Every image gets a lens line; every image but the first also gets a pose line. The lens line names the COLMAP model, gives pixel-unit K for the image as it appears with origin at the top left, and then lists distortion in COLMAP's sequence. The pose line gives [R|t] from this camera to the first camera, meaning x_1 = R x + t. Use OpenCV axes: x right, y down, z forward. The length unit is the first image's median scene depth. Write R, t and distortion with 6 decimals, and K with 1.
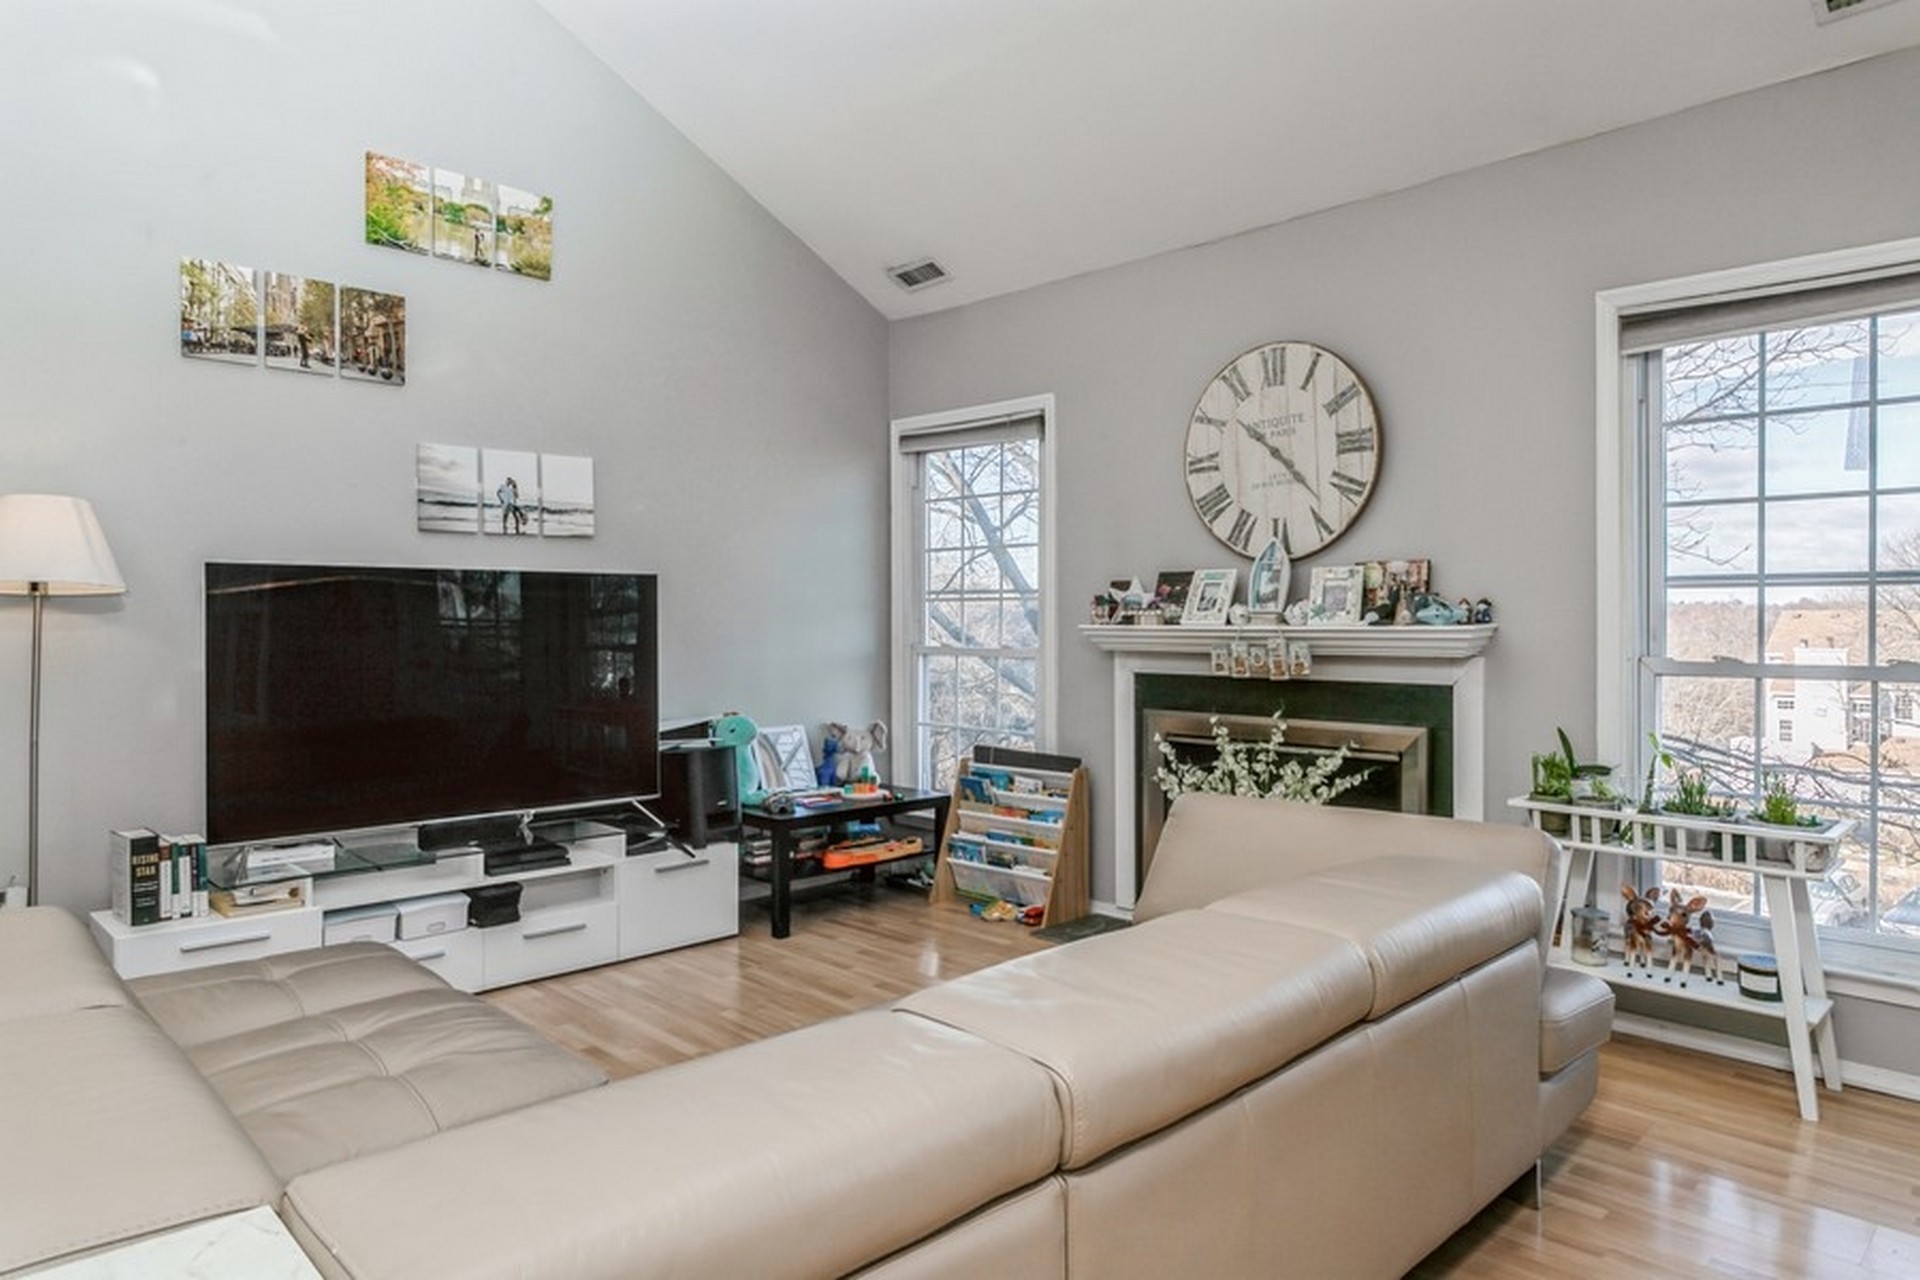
lens RADIAL K [[1195.4, 0, 965.1], [0, 1195.4, 623.7], [0, 0, 1]] dist [-0.000176, 0.002702]
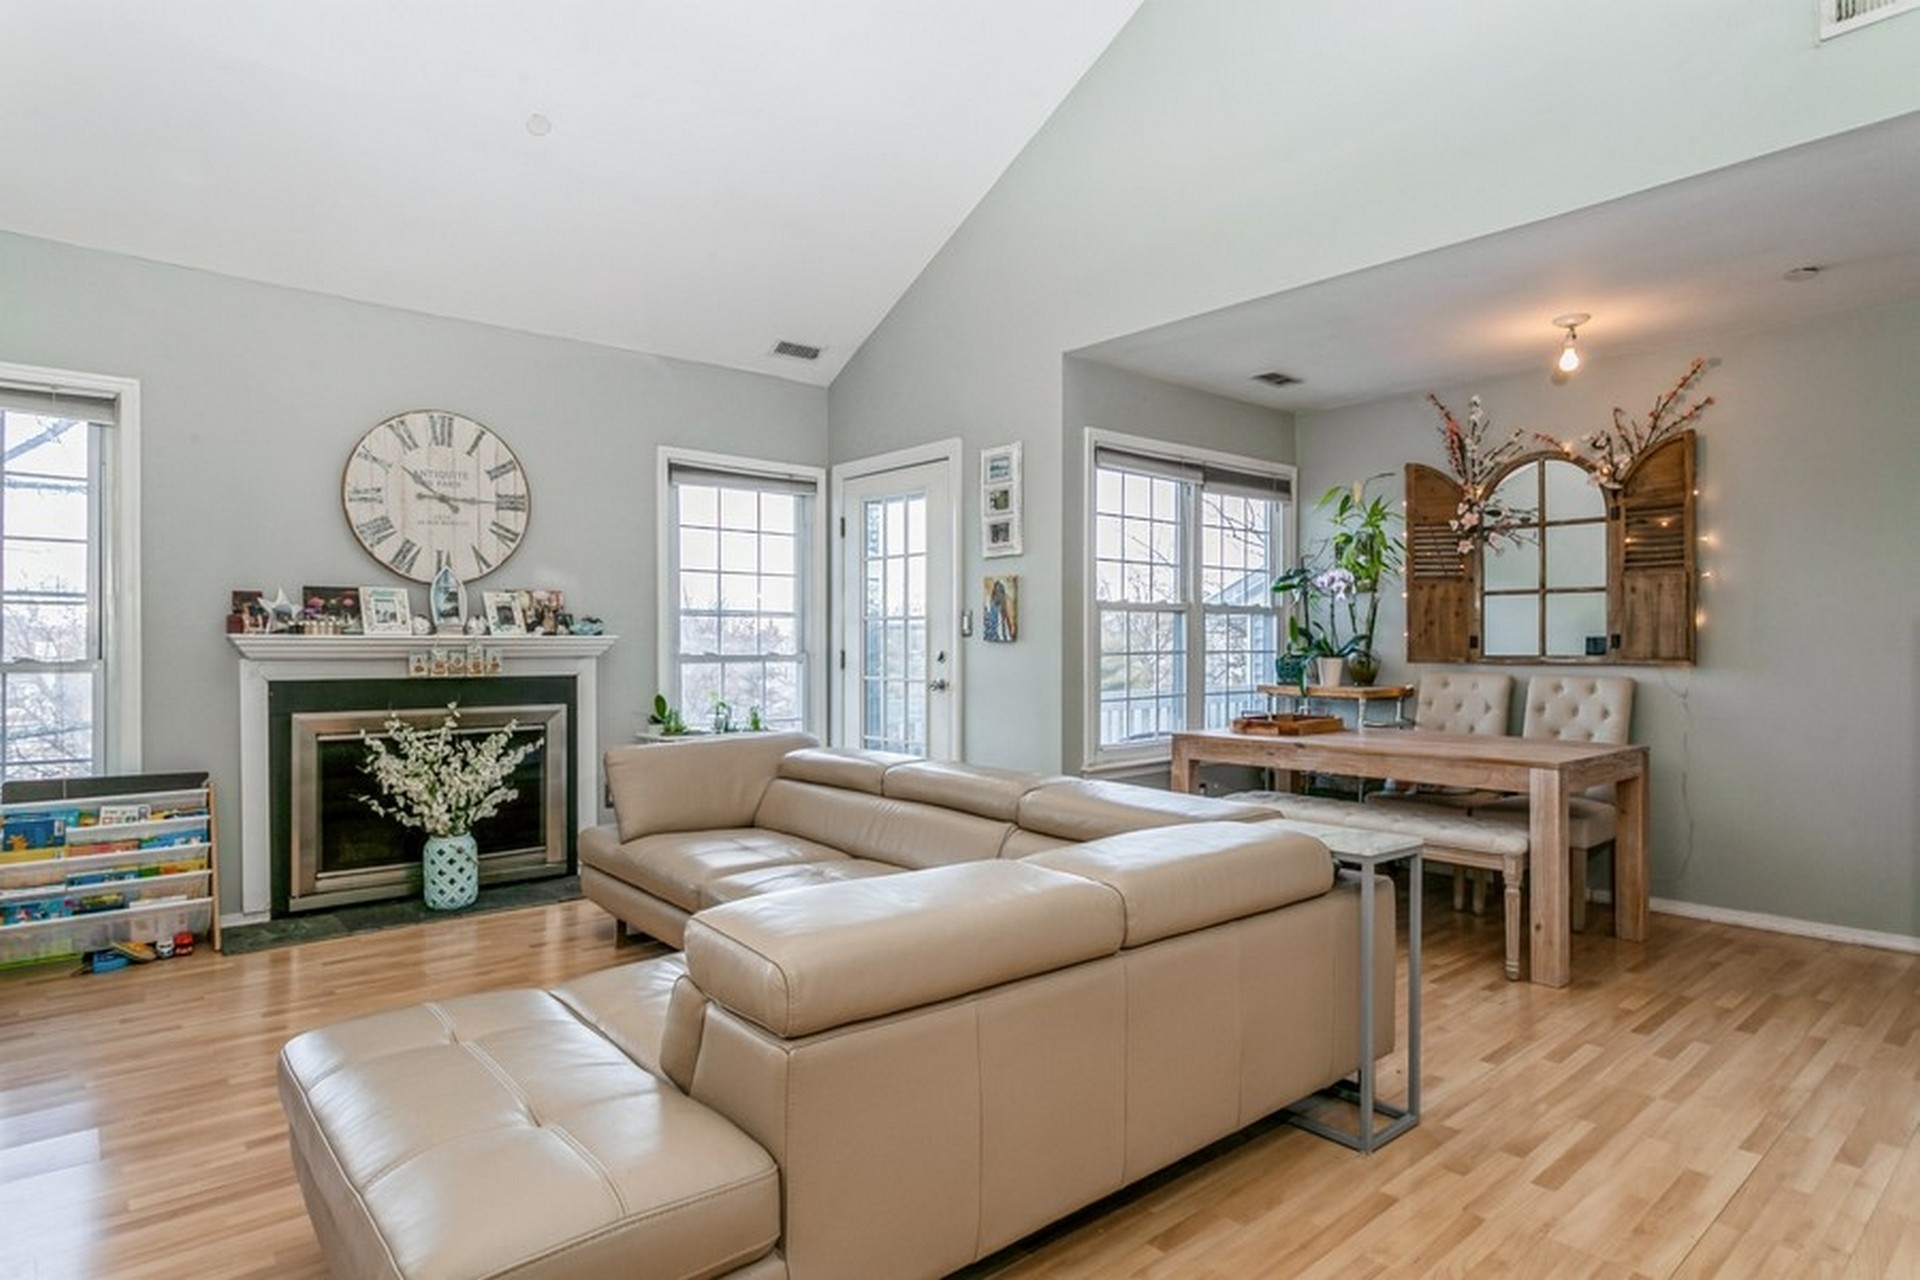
lens RADIAL K [[1026.0, 0, 955.8], [0, 1026.0, 644.7], [0, 0, 1]] dist [-0.001525, 0.001054]
pose [[0.075801, -0.001187, 0.997122, -0.783107], [0.002437, 0.999997, 0.001005, 0.011576], [-0.997120, 0.002354, 0.075804, 0.379270]]
